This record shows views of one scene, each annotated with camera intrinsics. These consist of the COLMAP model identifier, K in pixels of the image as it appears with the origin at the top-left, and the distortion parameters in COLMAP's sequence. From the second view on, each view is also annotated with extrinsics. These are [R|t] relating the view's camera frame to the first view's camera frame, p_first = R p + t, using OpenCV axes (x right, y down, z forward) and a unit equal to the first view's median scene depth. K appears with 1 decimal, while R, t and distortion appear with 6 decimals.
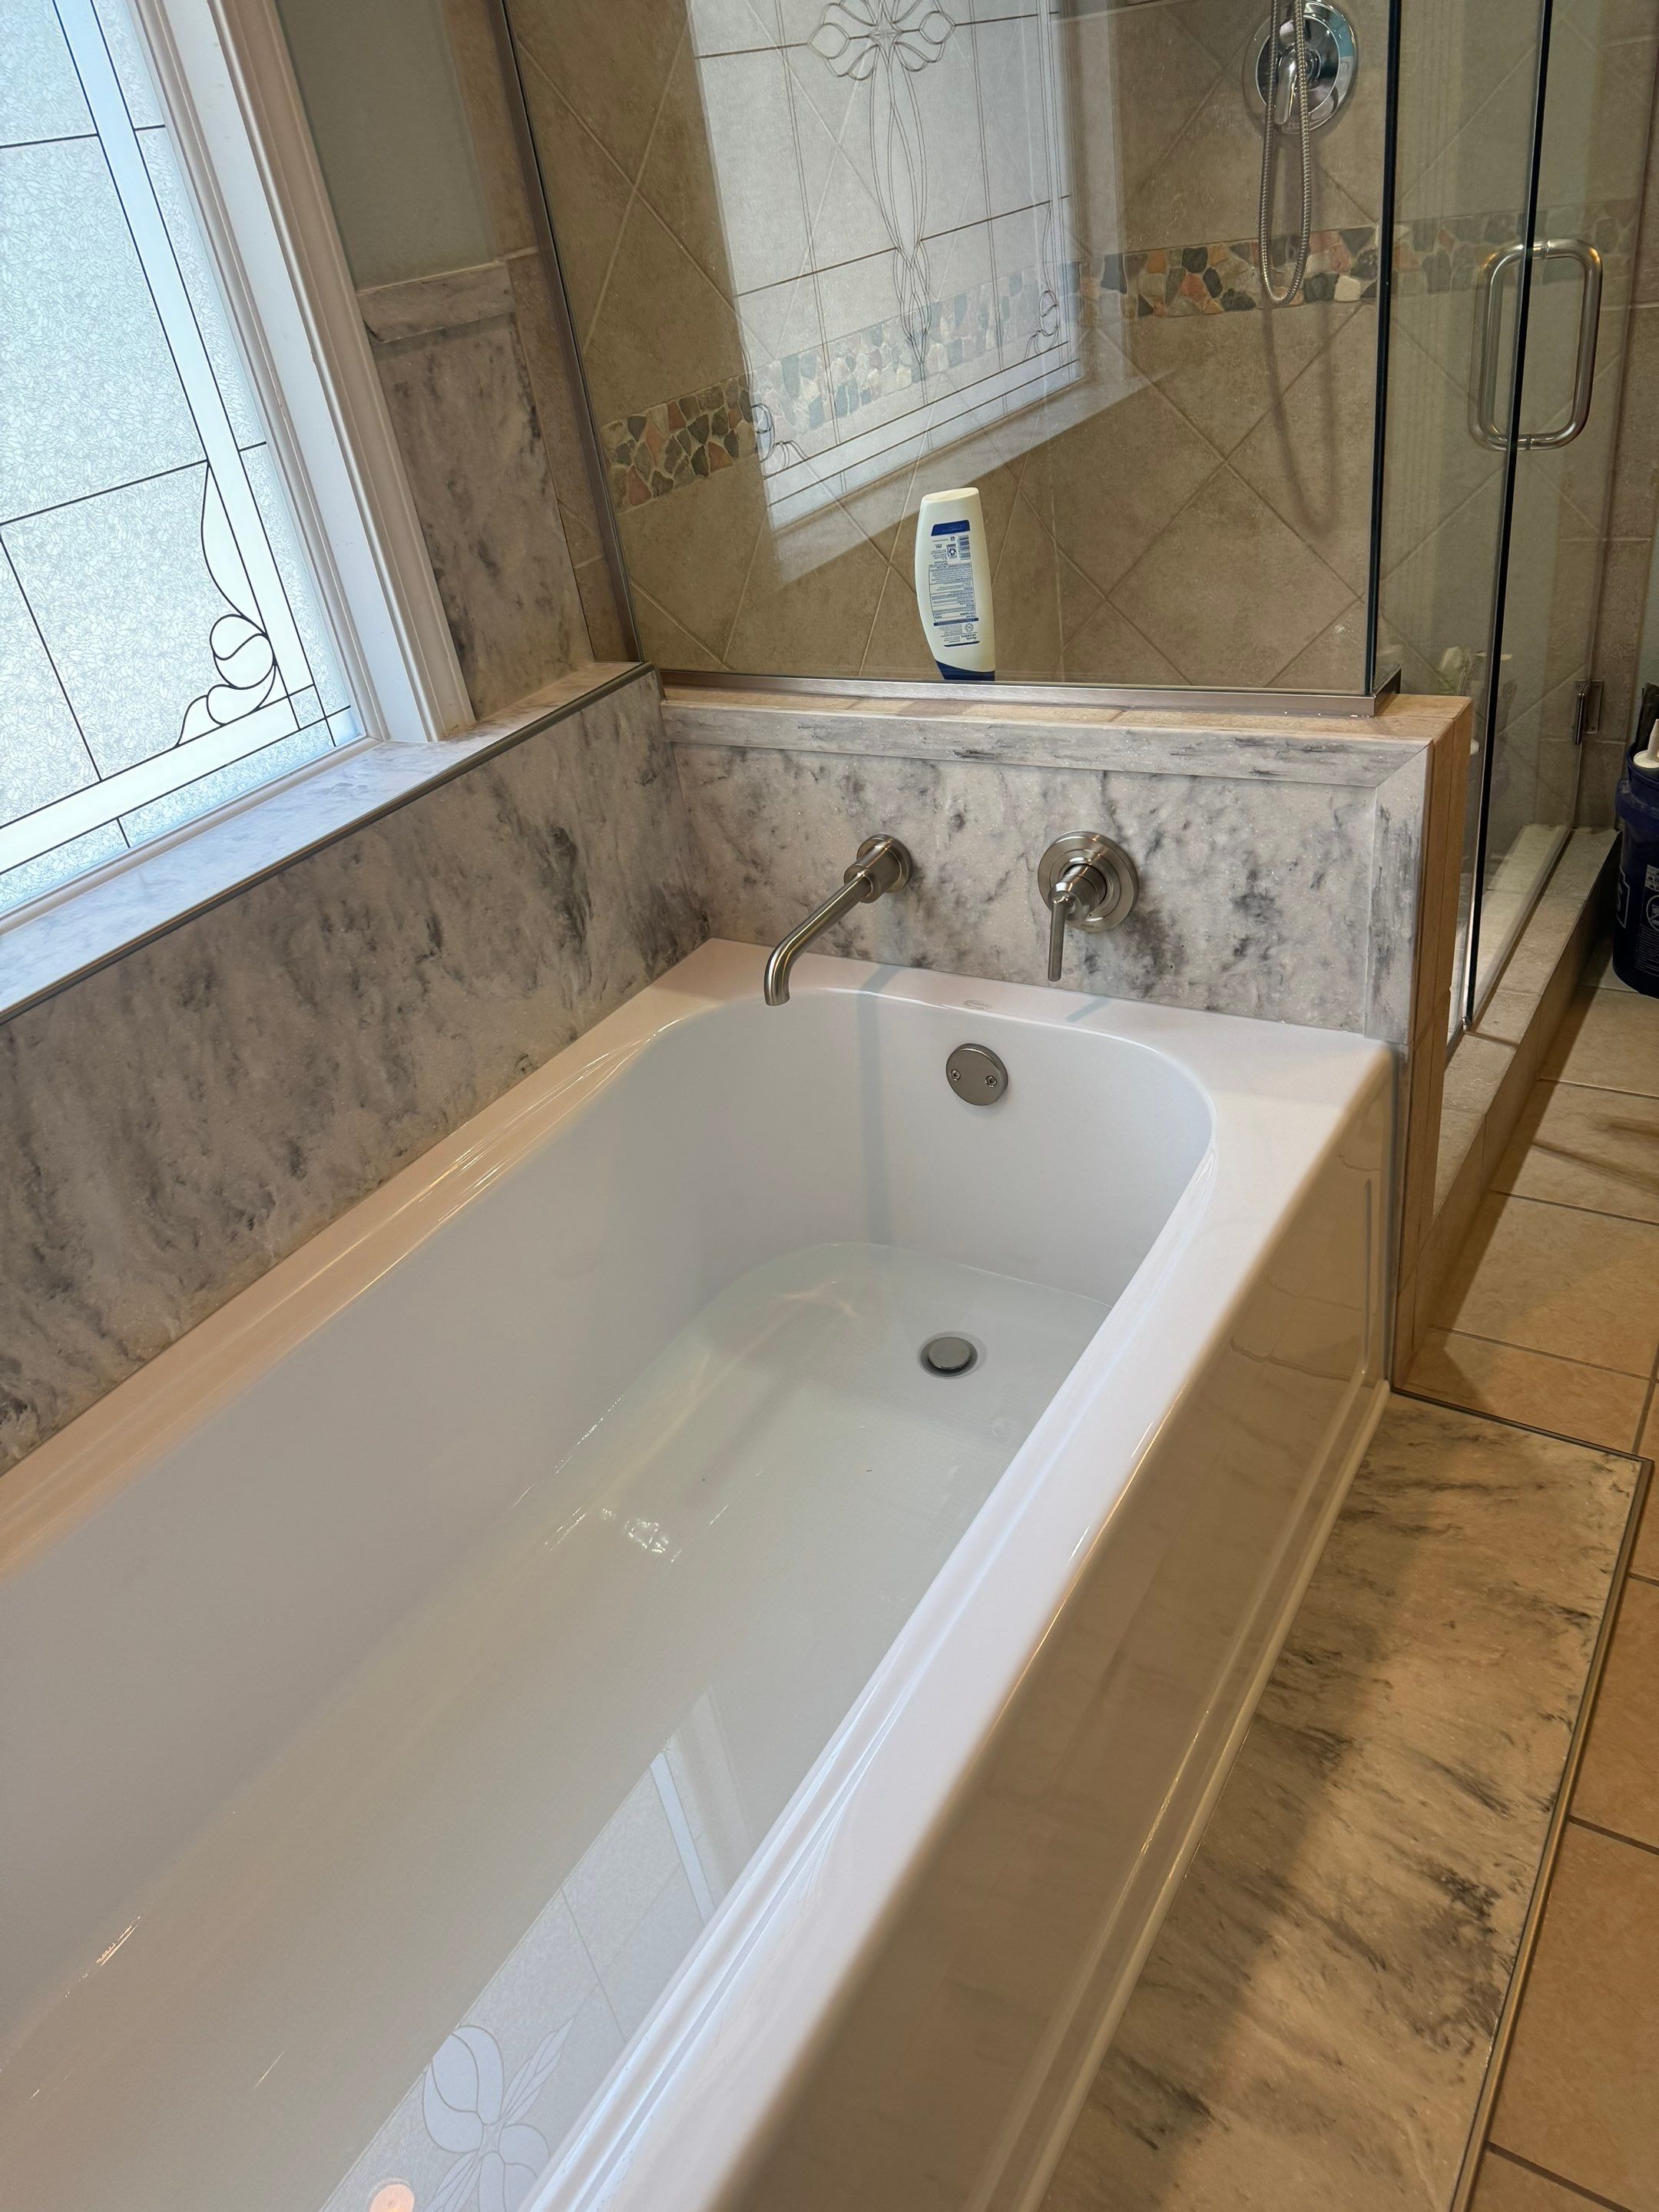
lens RADIAL K [[1559.1, 0, 824.0], [0, 1559.1, 1108.2], [0, 0, 1]] dist [0.059622, -0.068301]
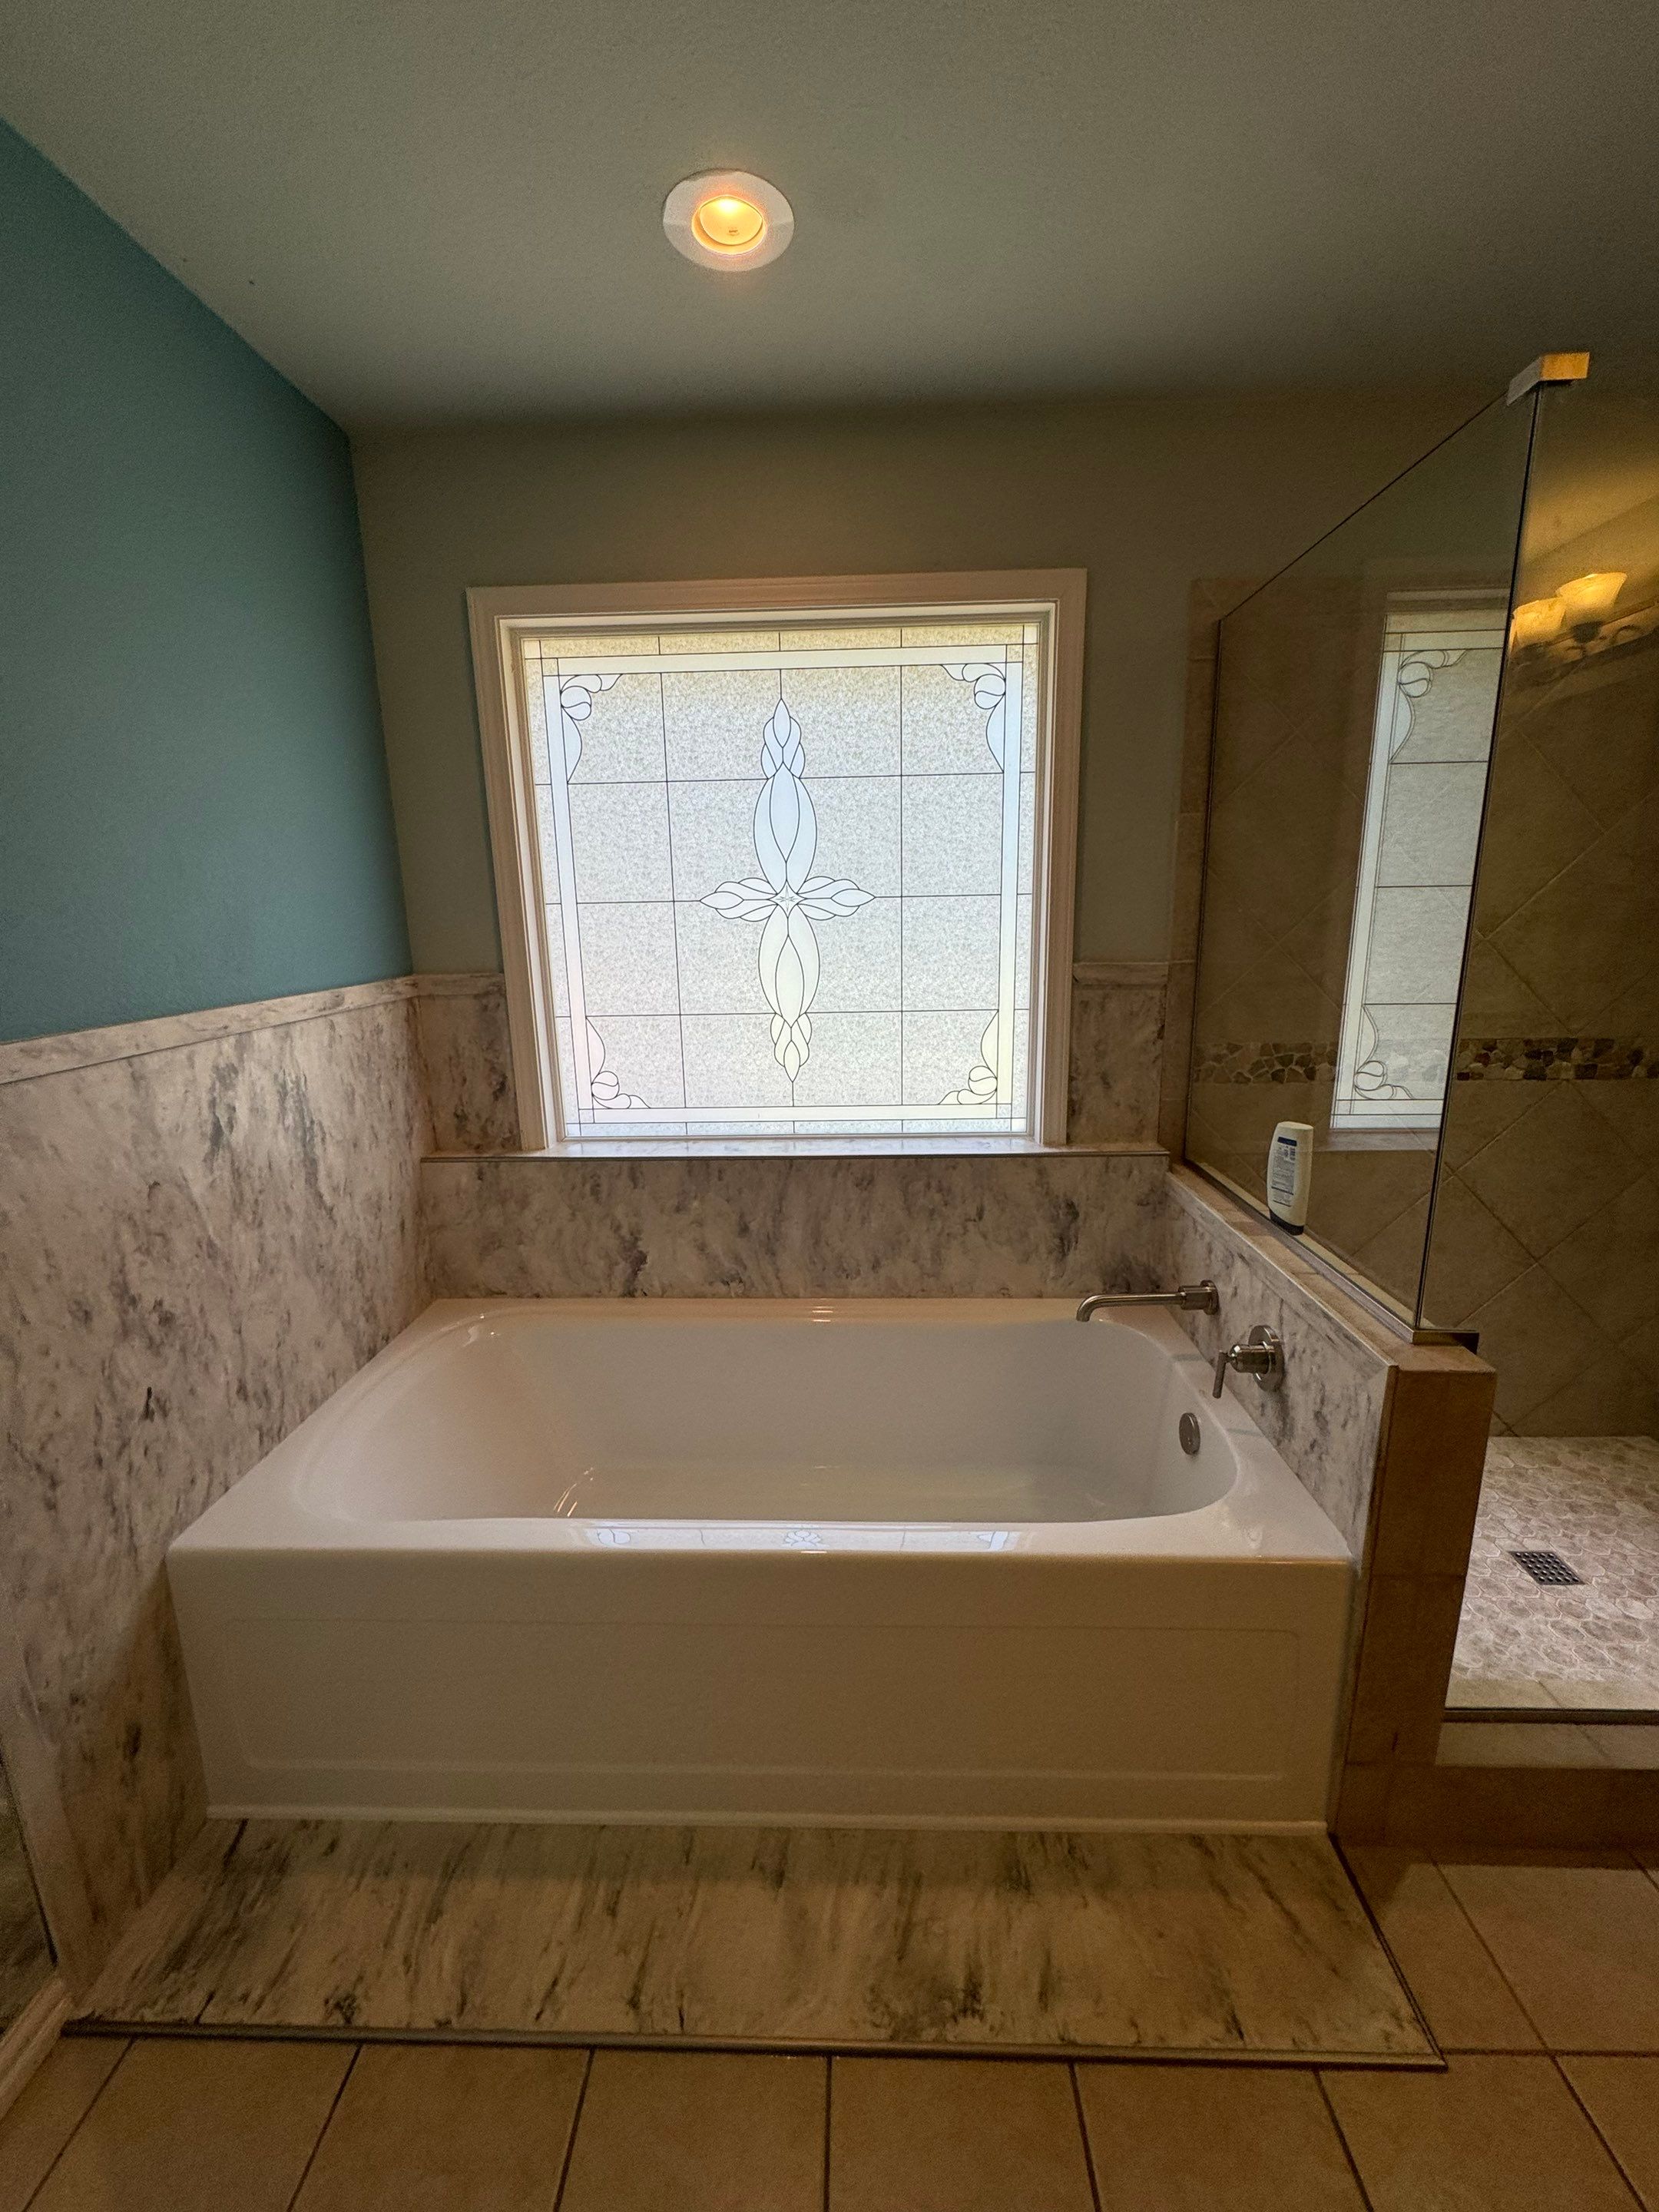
lens RADIAL K [[885.9, 0, 829.2], [0, 885.9, 1101.6], [0, 0, 1]] dist [-0.002716, 0.000711]
pose [[0.502880, 0.319106, -0.803296, 0.603228], [-0.509159, 0.860364, 0.023032, -0.166902], [0.698476, 0.397423, 0.595135, 0.029150]]
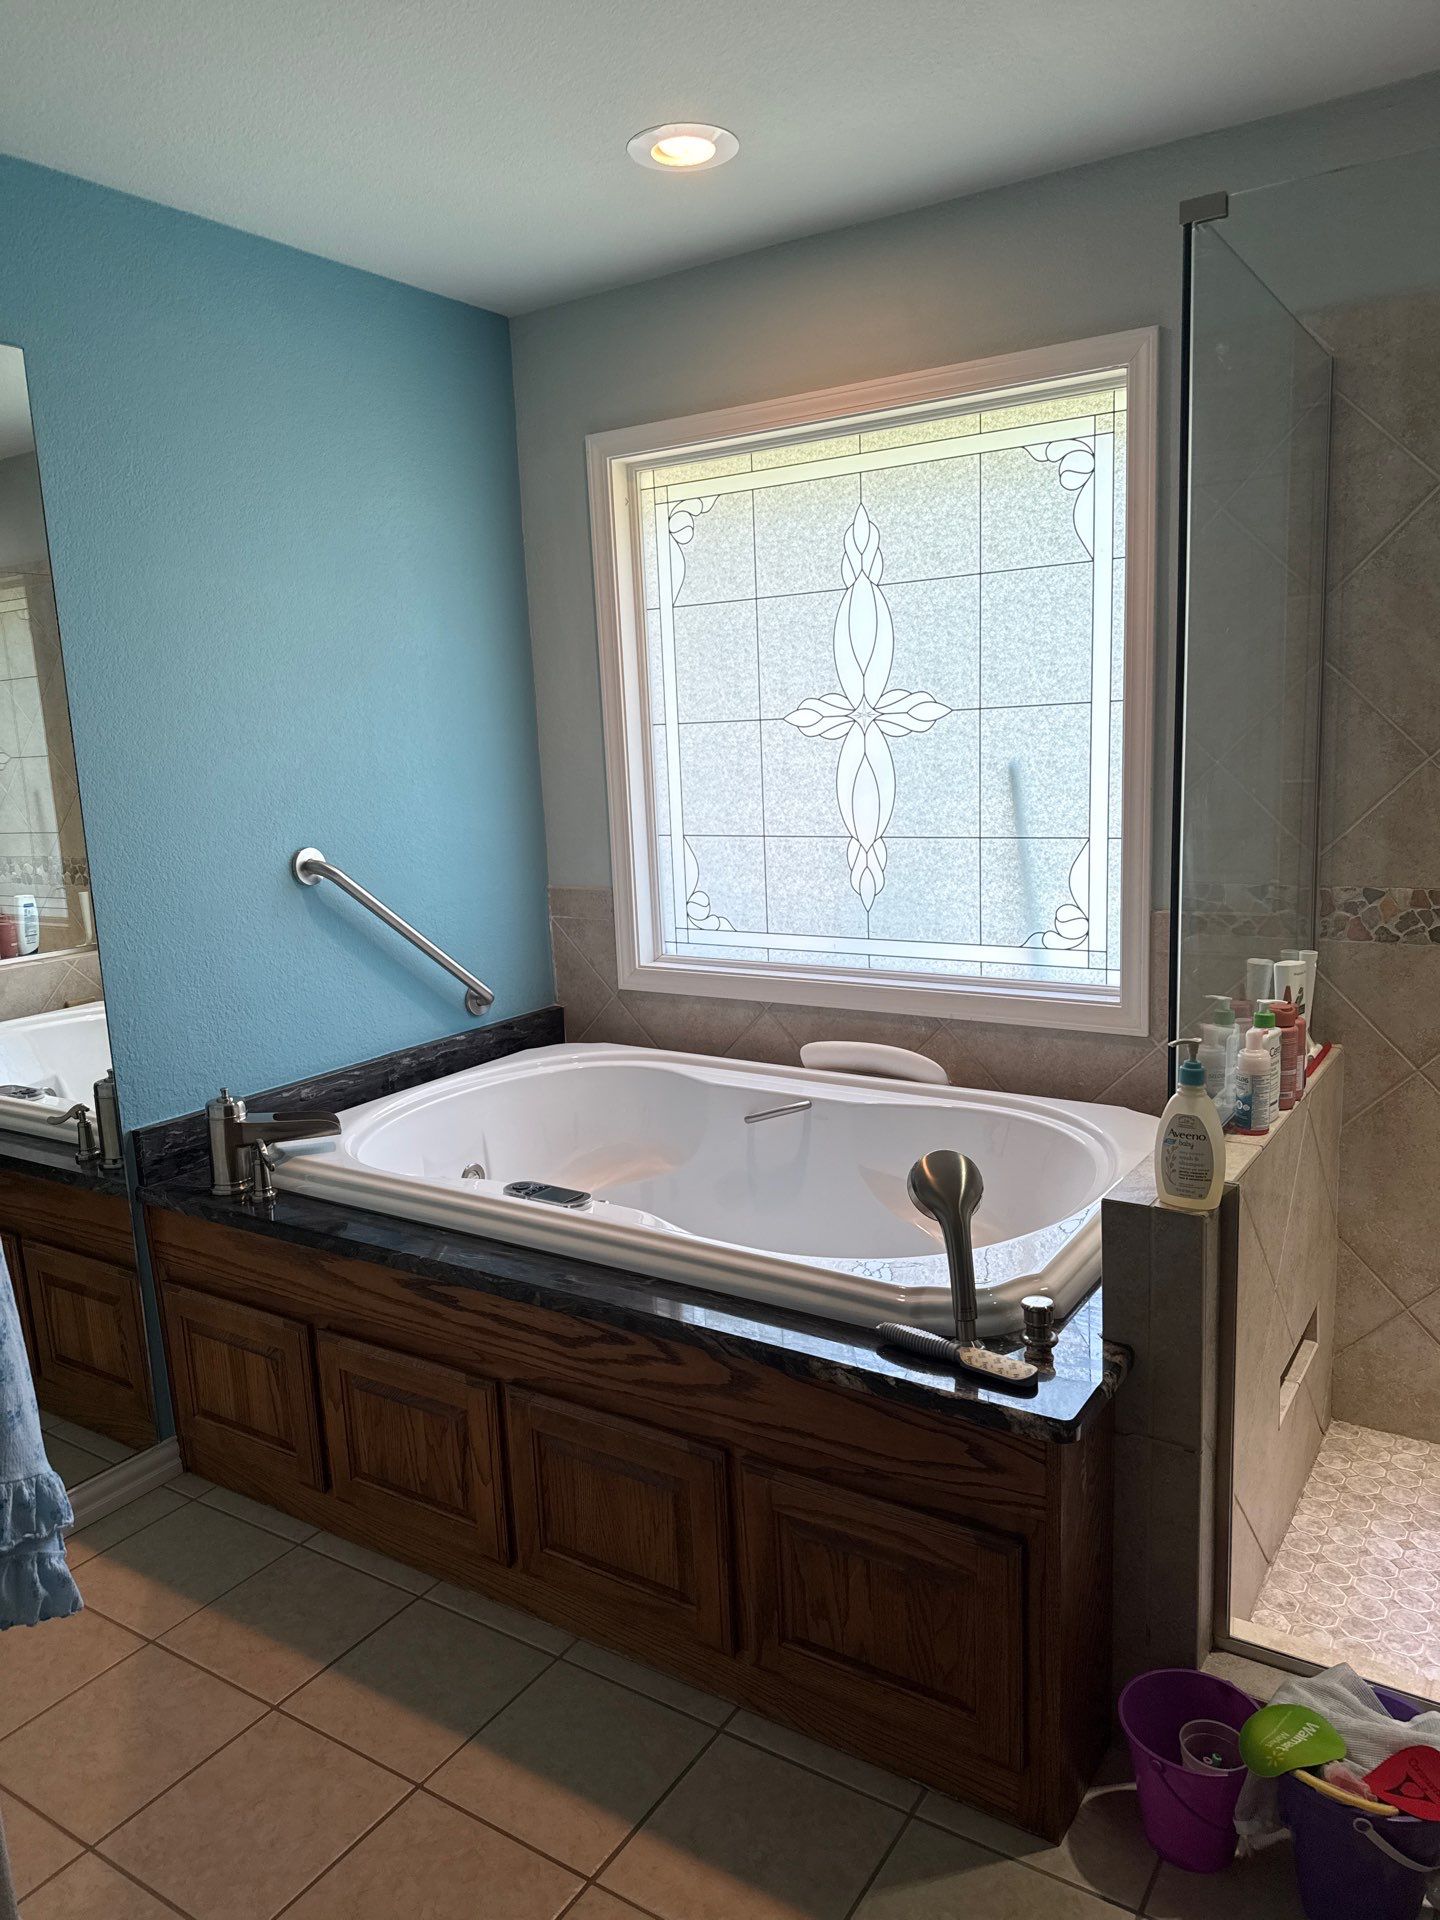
lens RADIAL K [[1353.3, 0, 715.1], [0, 1353.3, 971.1], [0, 0, 1]] dist [0.059622, -0.068301]
pose [[-0.016810, 0.324187, -0.945844, 1.297116], [-0.495583, 0.818899, 0.289485, -0.504070], [0.868398, 0.473610, 0.146896, 0.352232]]
